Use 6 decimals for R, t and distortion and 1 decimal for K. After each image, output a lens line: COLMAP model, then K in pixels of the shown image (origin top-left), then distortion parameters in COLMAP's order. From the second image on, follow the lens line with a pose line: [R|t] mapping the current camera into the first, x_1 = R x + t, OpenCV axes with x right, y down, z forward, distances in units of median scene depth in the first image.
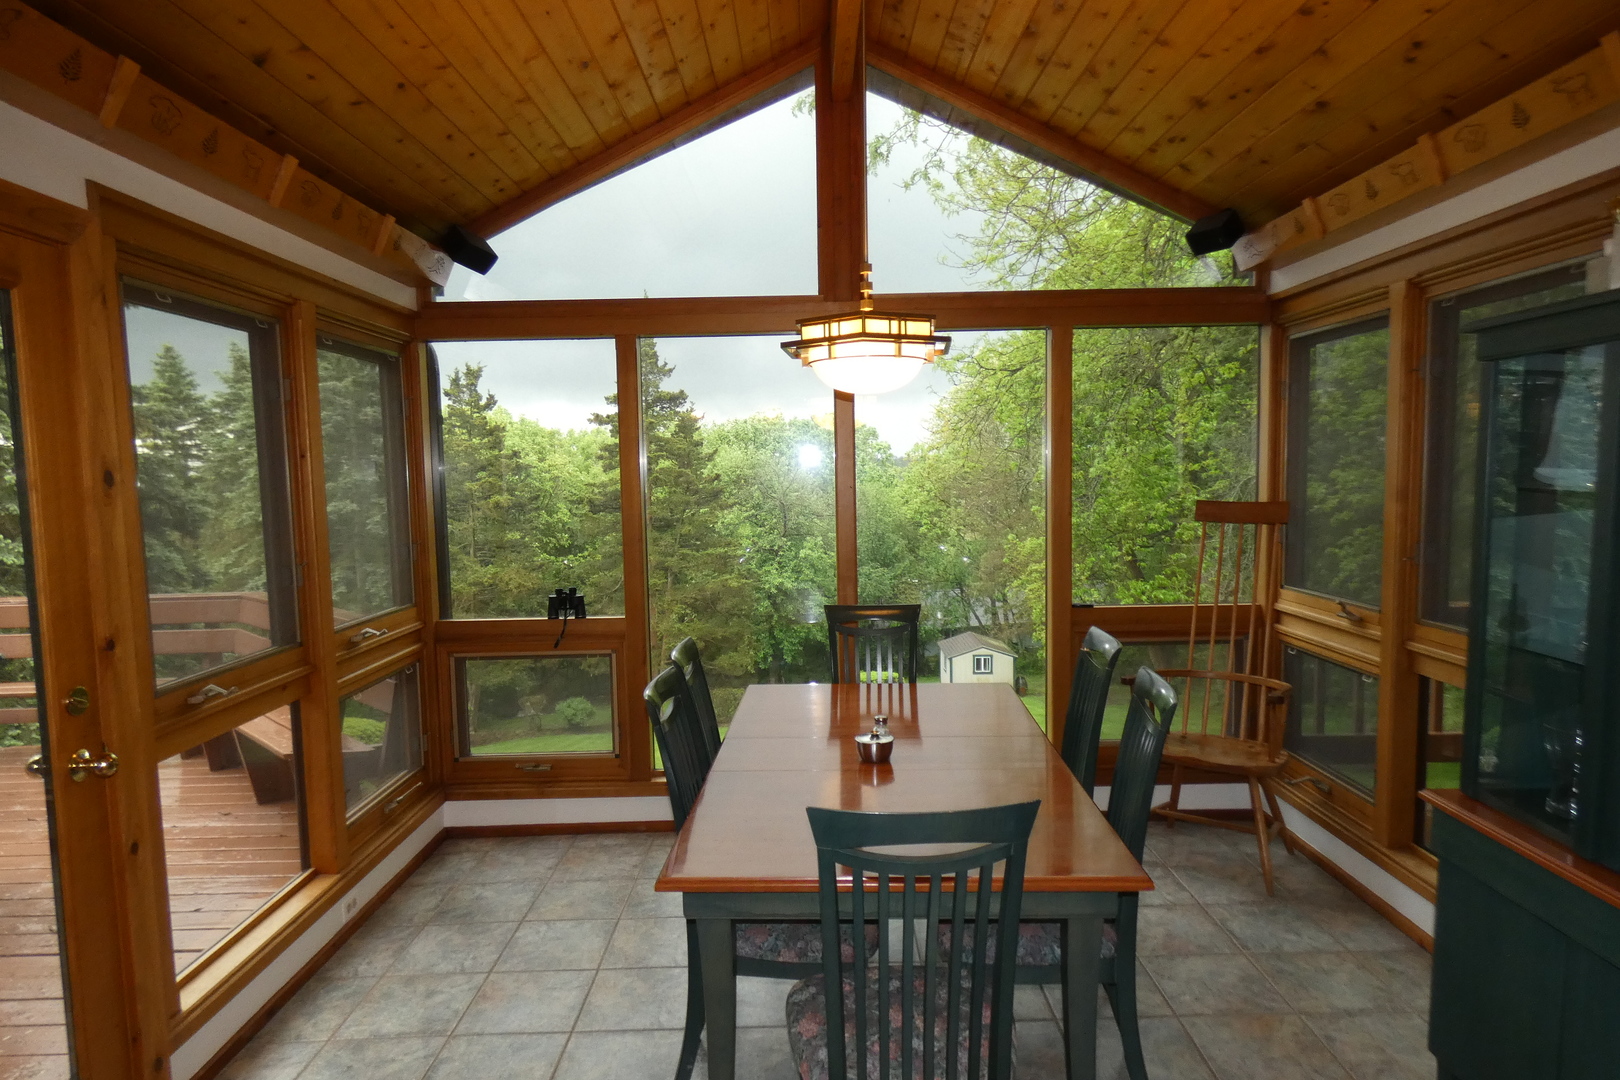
lens RADIAL K [[984.6, 0, 803.3], [0, 984.6, 529.4], [0, 0, 1]] dist [-0.003551, 0.000777]
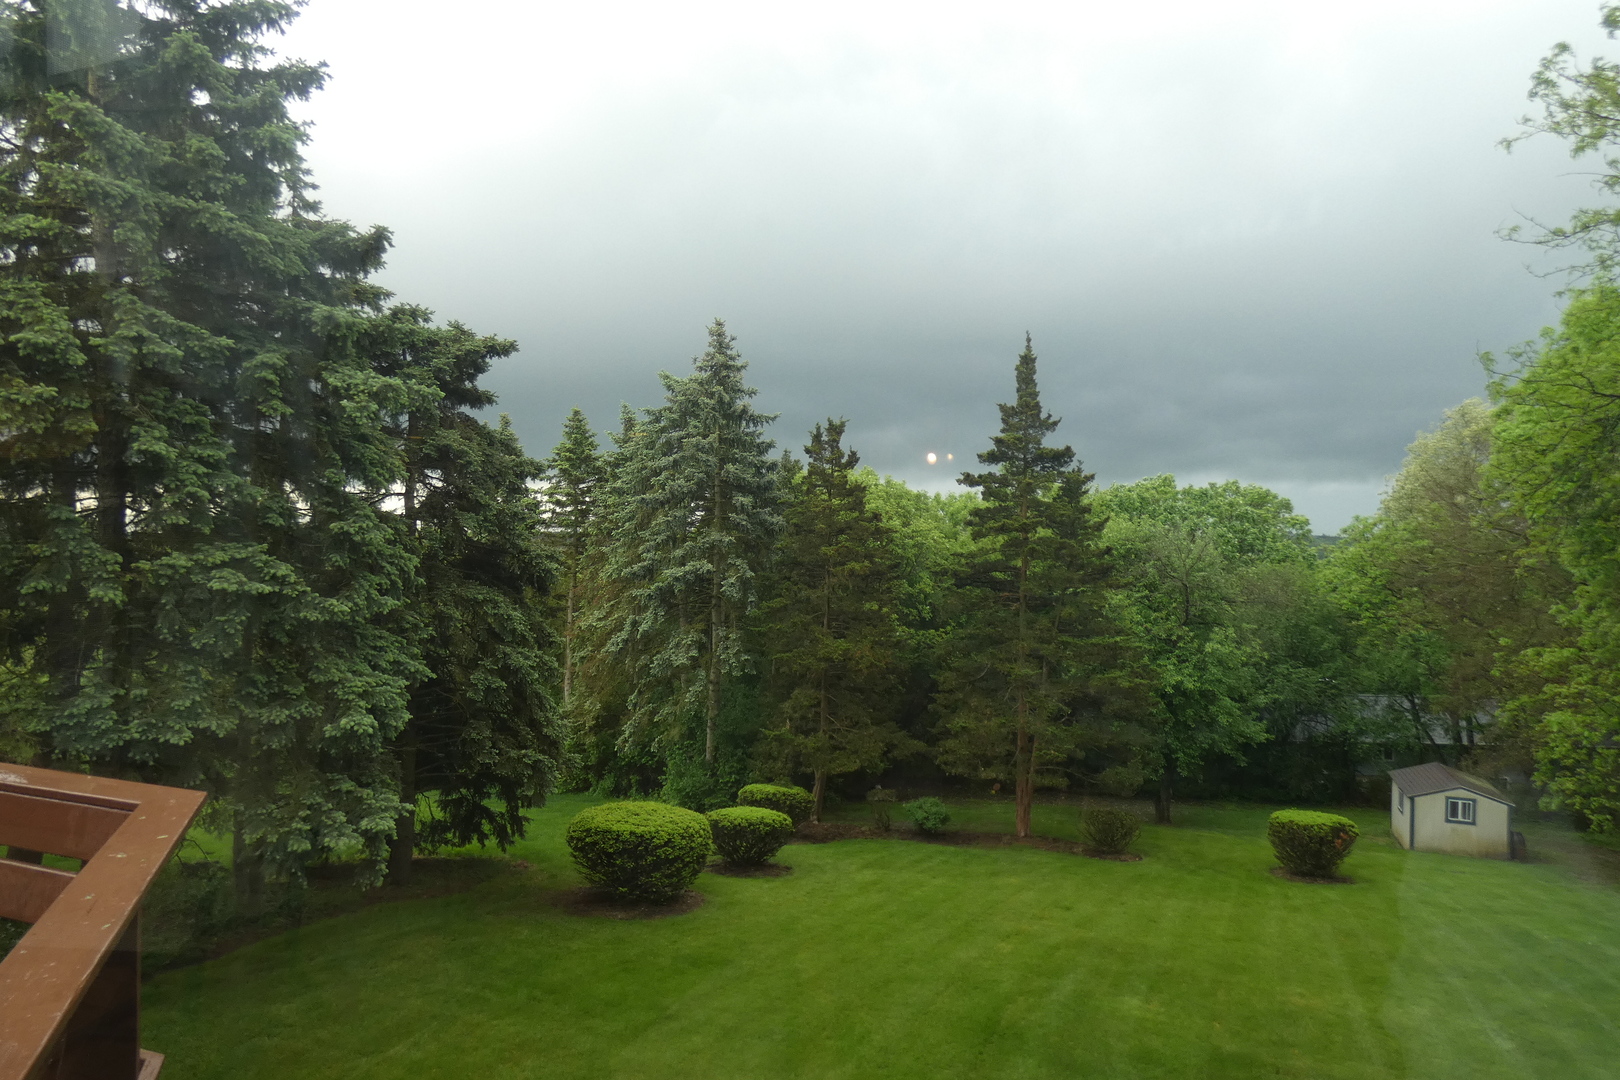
lens RADIAL K [[984.6, 0, 803.3], [0, 984.6, 529.4], [0, 0, 1]] dist [-0.003551, 0.000777]
pose [[0.932319, 0.029208, -0.360455, -0.027463], [-0.053922, 0.996819, -0.058696, -0.008095], [0.357594, 0.074160, 0.930928, 0.130484]]
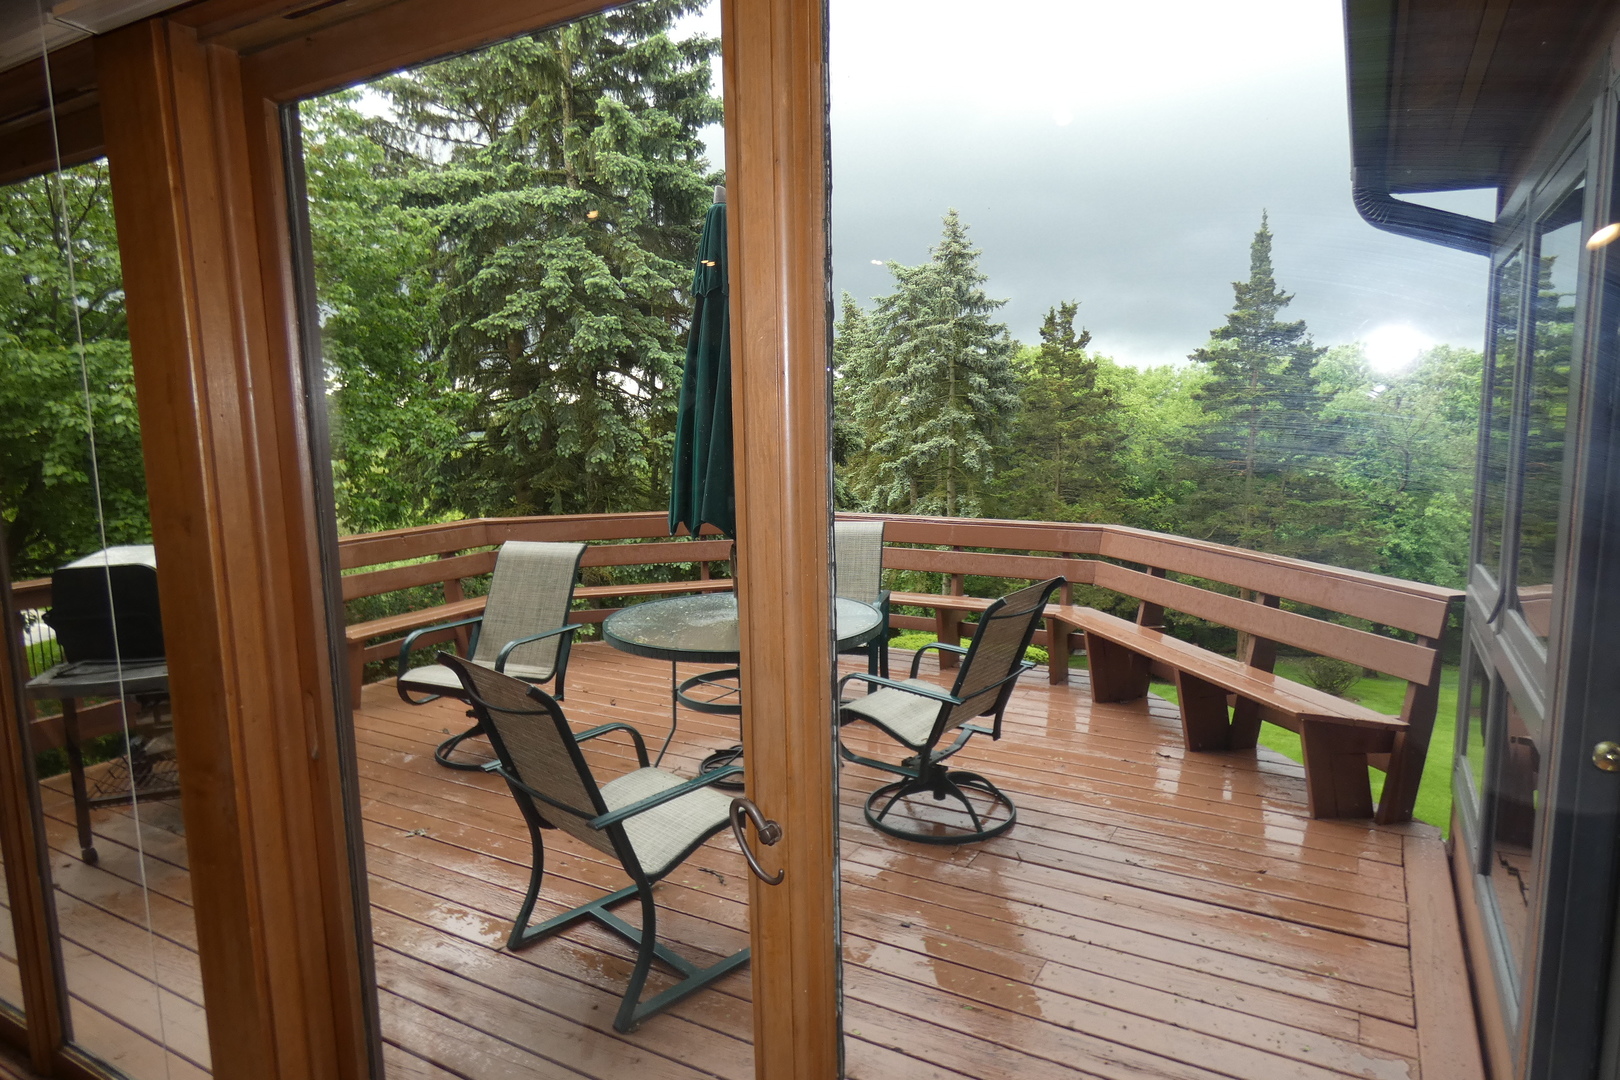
lens RADIAL K [[976.7, 0, 799.4], [0, 976.7, 539.3], [0, 0, 1]] dist [-0.001130, -0.000717]
pose [[0.866711, 0.075909, -0.493001, -0.064123], [-0.040628, 0.995812, 0.081903, 0.001501], [0.497153, -0.050957, 0.866165, -0.002679]]
